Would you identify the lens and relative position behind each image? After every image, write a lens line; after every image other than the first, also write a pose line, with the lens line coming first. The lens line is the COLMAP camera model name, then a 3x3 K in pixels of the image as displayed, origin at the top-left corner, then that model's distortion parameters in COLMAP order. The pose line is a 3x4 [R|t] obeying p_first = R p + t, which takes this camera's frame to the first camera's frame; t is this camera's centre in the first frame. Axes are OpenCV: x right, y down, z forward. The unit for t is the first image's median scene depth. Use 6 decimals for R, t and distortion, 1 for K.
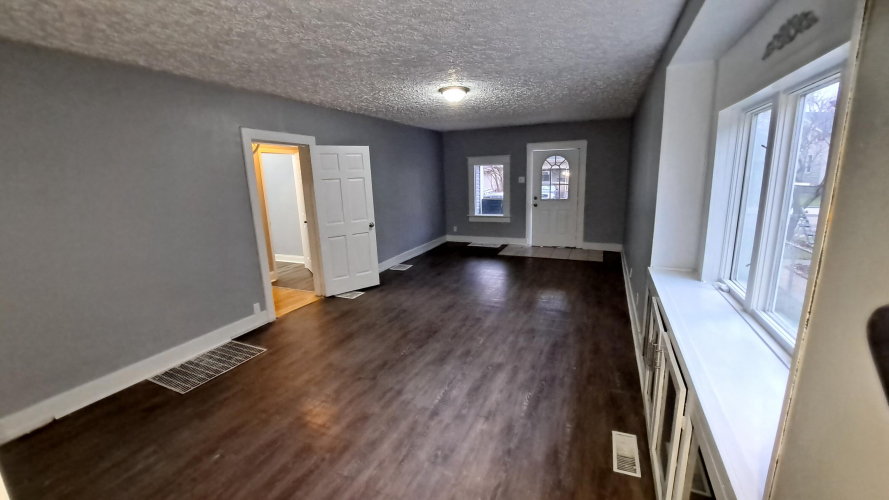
lens RADIAL K [[349.6, 0, 438.5], [0, 349.6, 246.8], [0, 0, 1]] dist [0.003096, 0.000430]
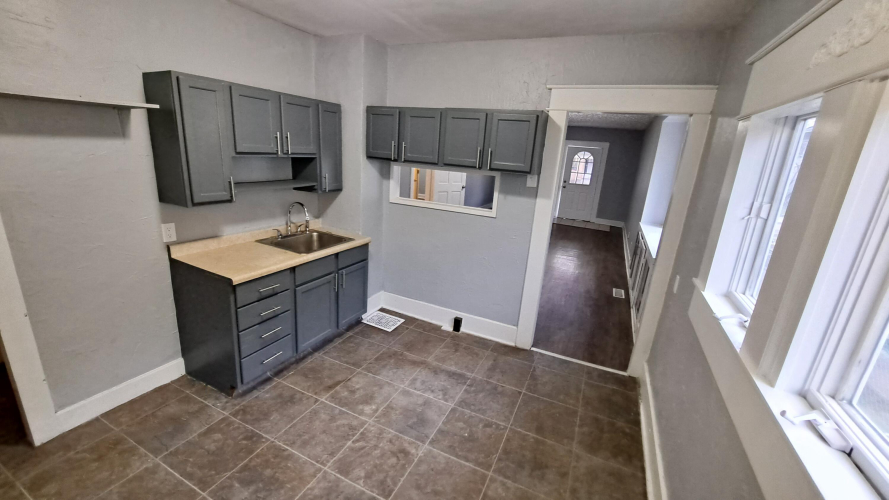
lens RADIAL K [[349.6, 0, 449.1], [0, 349.6, 247.4], [0, 0, 1]] dist [0.003096, 0.000430]
pose [[0.994187, 0.101234, 0.036655, -0.387204], [-0.103605, 0.992157, 0.069932, 0.130757], [-0.029288, -0.073323, 0.996878, -0.697757]]
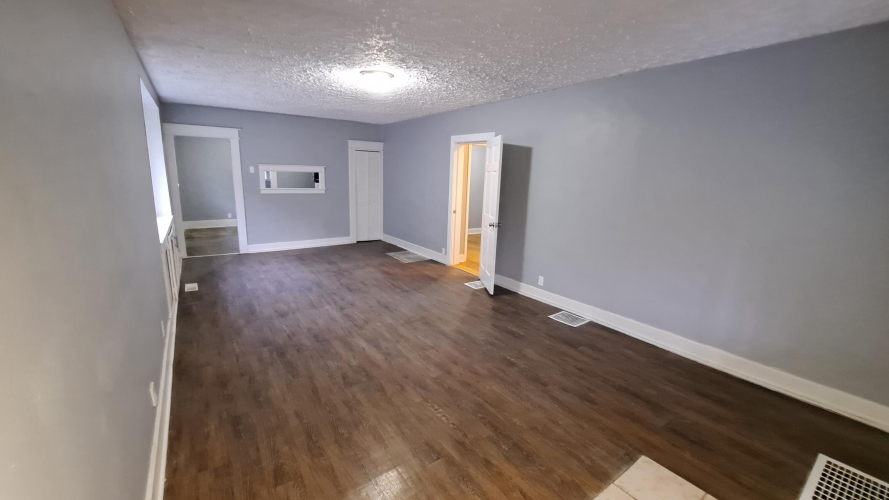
lens RADIAL K [[349.6, 0, 441.0], [0, 349.6, 251.5], [0, 0, 1]] dist [0.003096, 0.000430]
pose [[-0.498066, 0.201890, -0.843309, 0.870708], [-0.191301, 0.922975, 0.333947, -0.372550], [0.845774, 0.327653, -0.421081, 1.771525]]
